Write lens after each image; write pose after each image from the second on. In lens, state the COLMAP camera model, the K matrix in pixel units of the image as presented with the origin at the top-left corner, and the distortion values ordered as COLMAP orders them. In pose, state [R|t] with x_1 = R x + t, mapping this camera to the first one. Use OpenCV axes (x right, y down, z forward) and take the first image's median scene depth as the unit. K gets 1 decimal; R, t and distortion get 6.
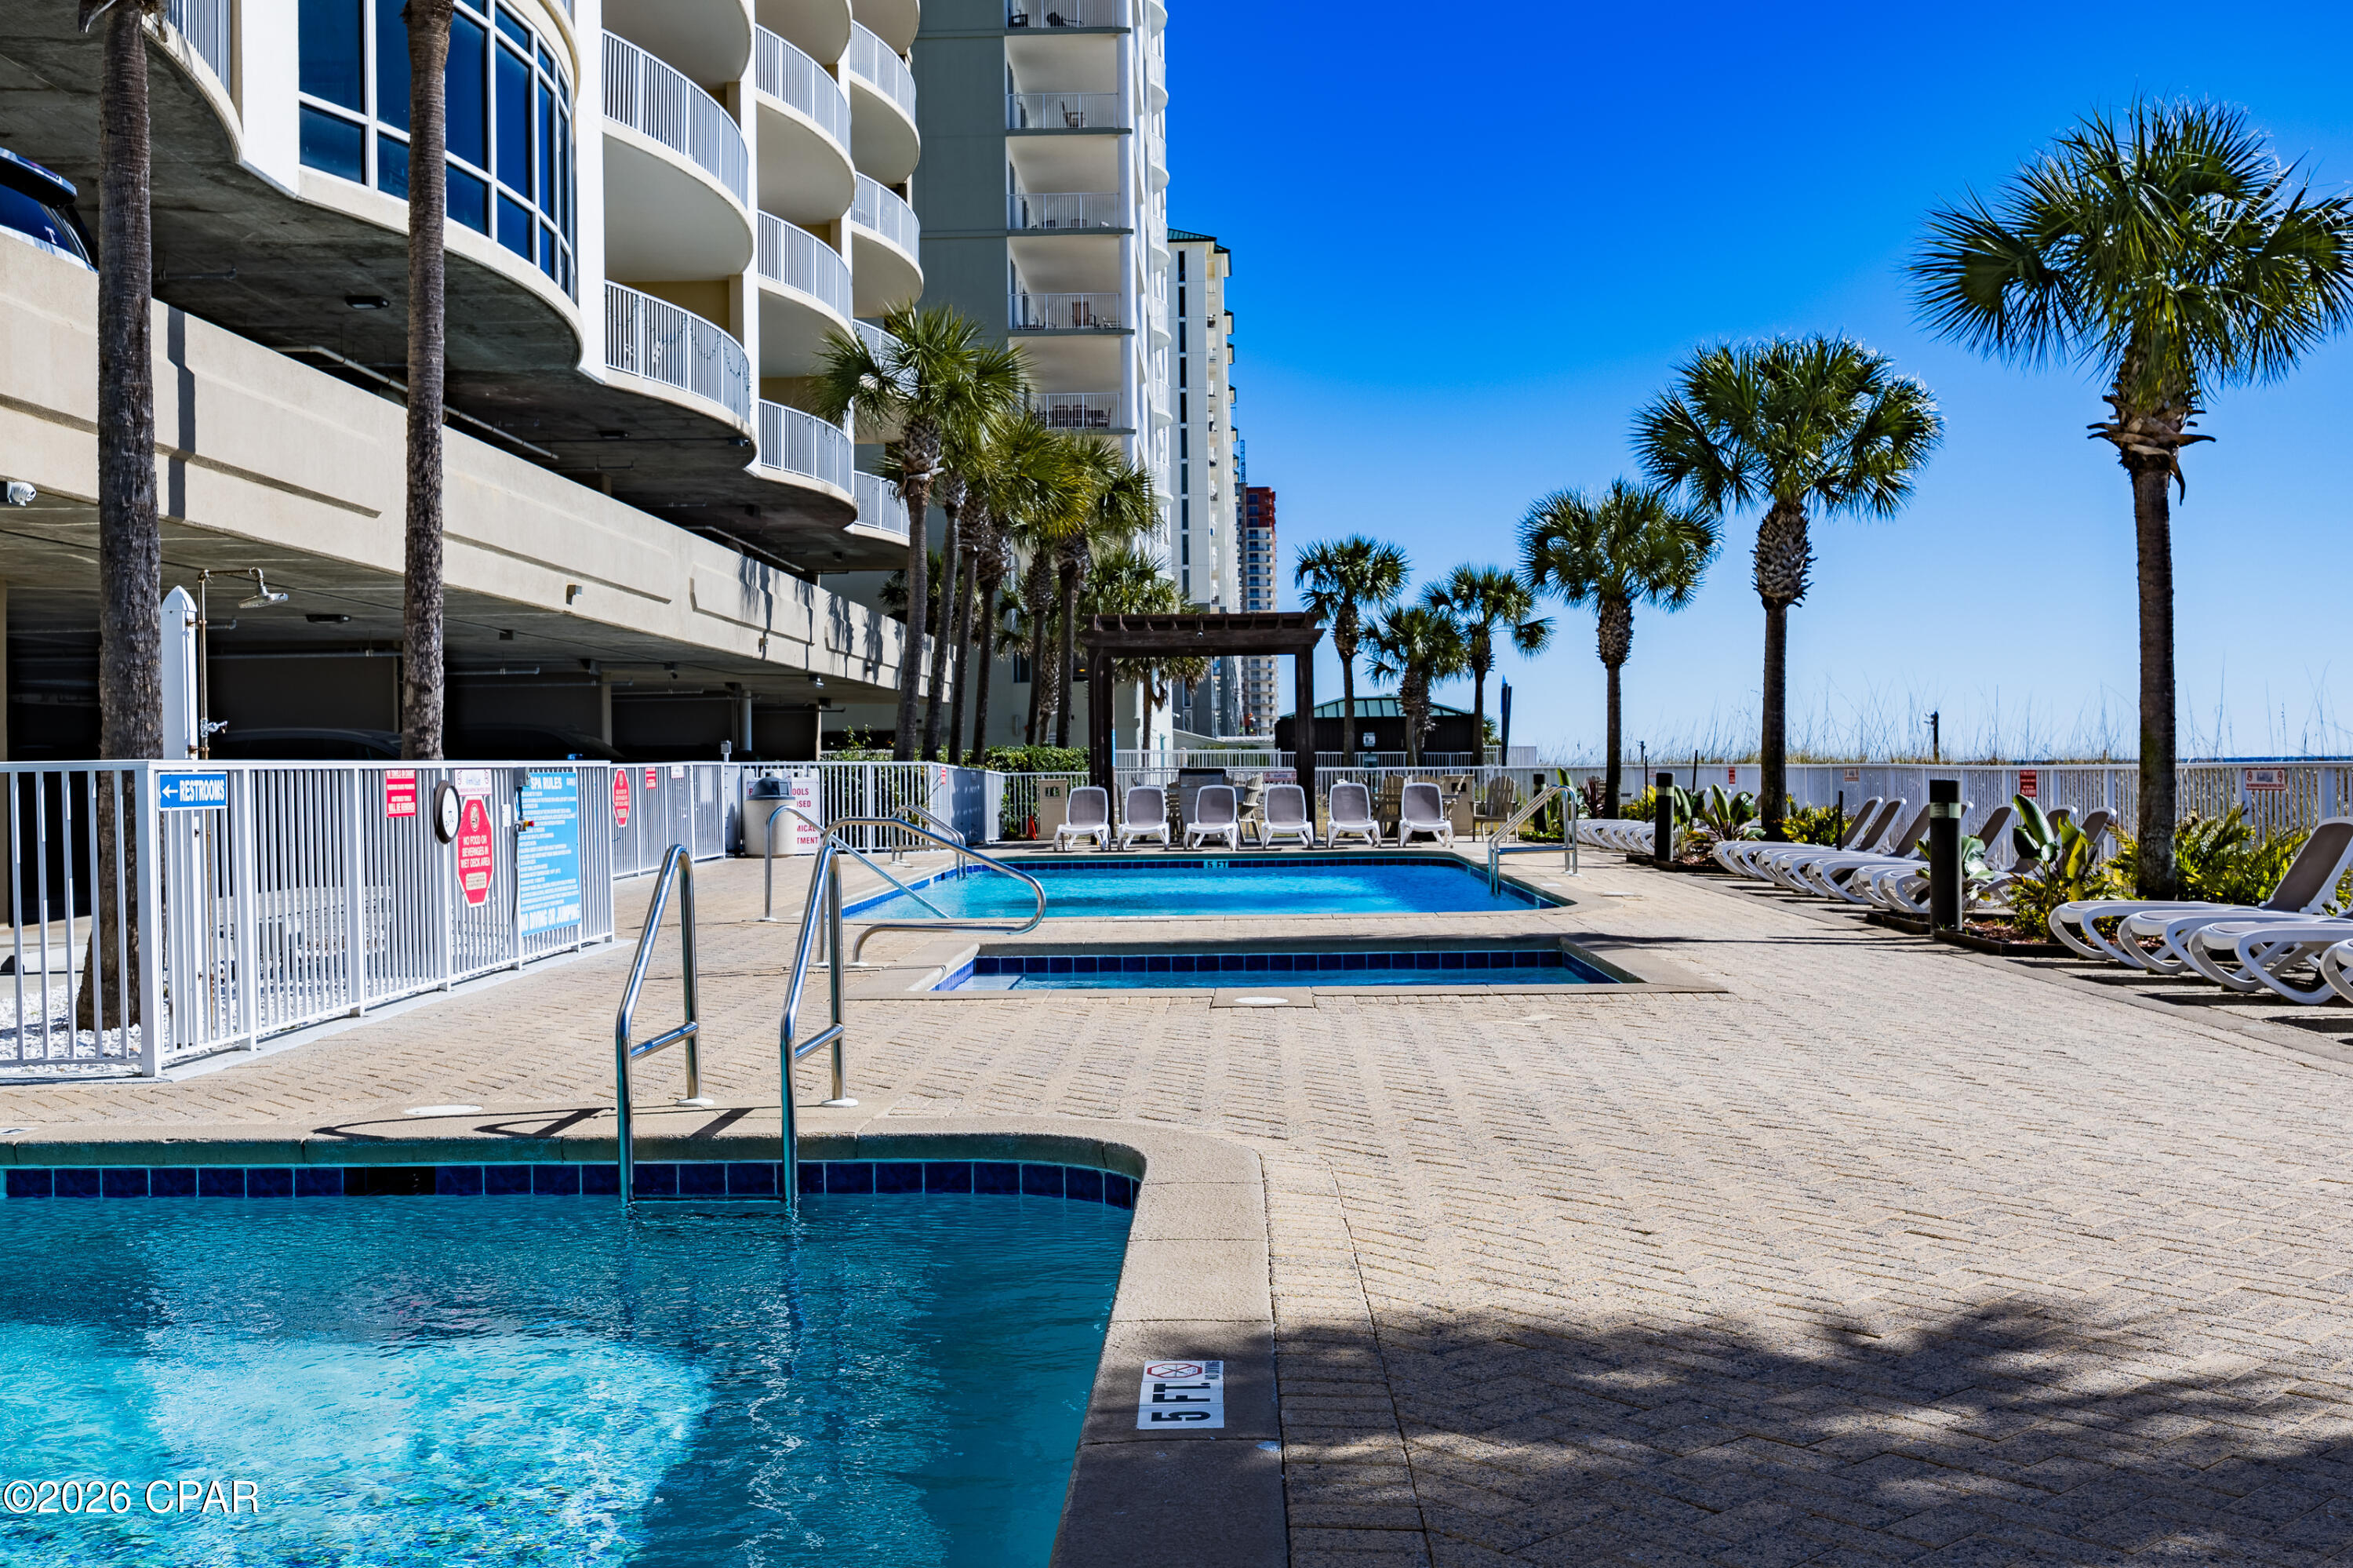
lens RADIAL K [[2327.0, 0, 1176.5], [0, 2327.0, 784.0], [0, 0, 1]] dist [-0.022098, -0.011888]
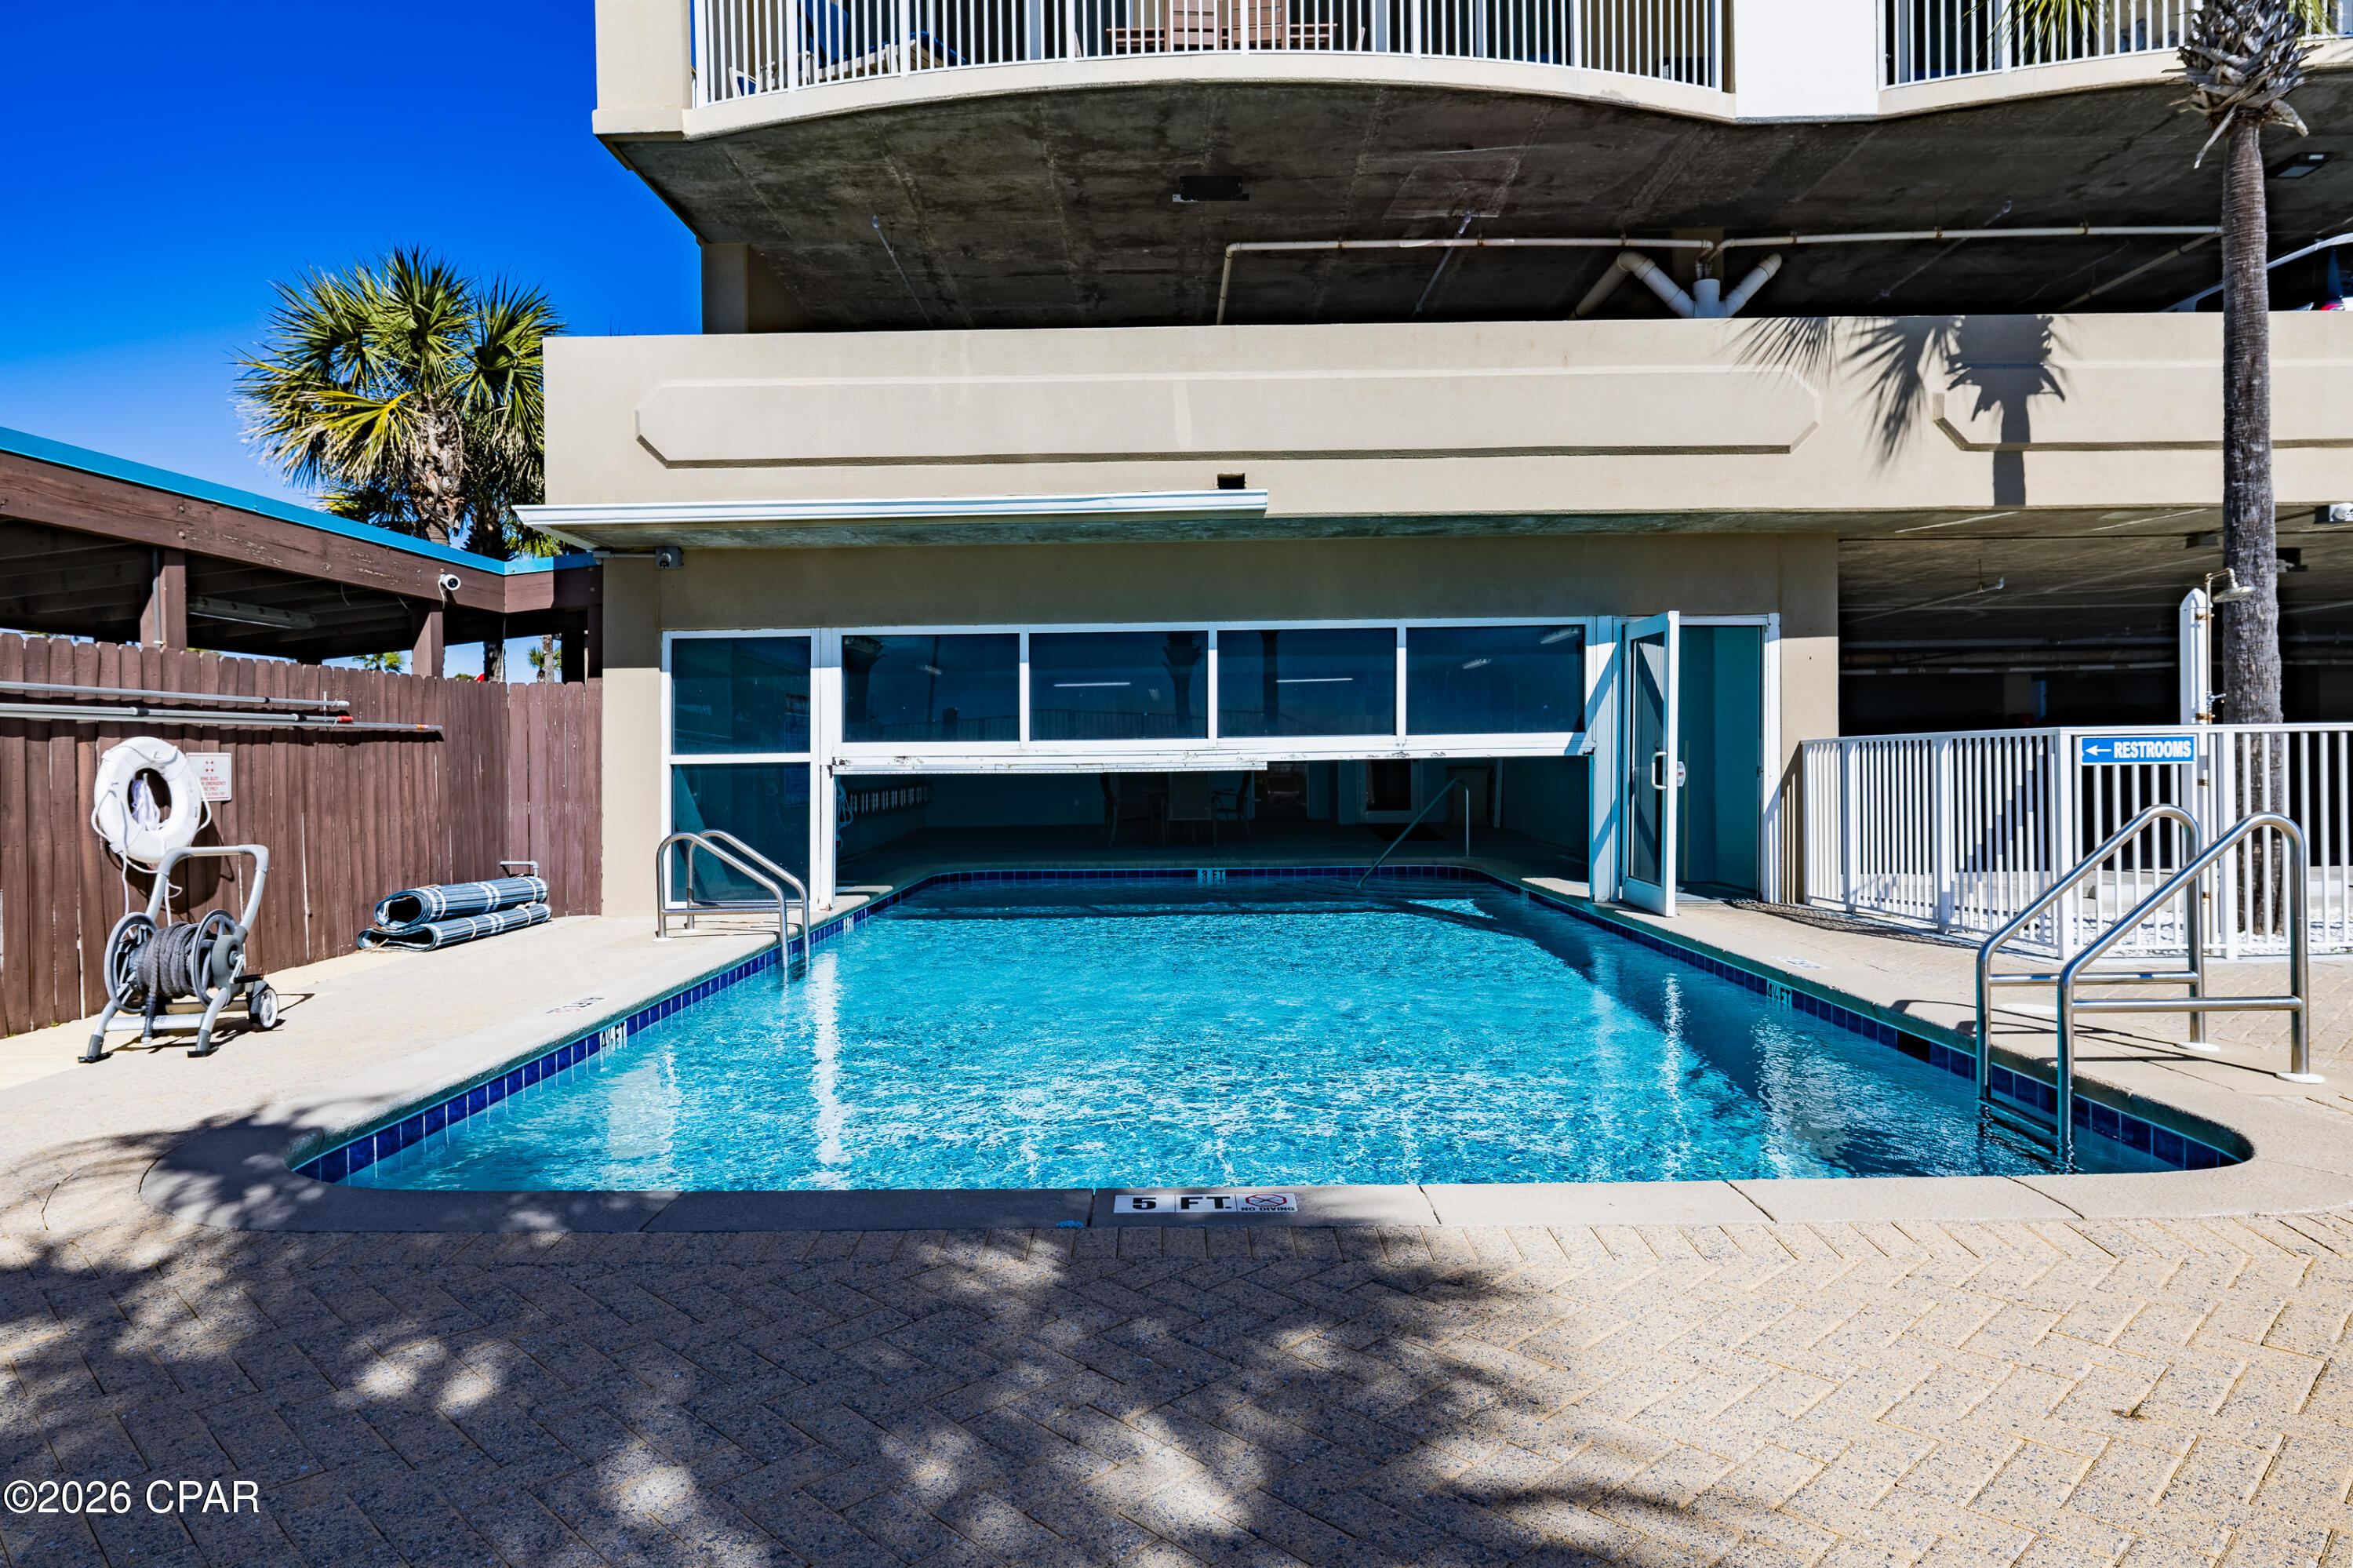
lens RADIAL K [[1458.9, 0, 1176.5], [0, 1458.9, 784.0], [0, 0, 1]] dist [0.001574, -0.000031]
pose [[-0.019241, 0.023919, -0.999529, 0.437929], [0.012606, 0.999640, 0.023679, -0.004354], [0.999735, -0.012145, -0.019536, 0.507166]]
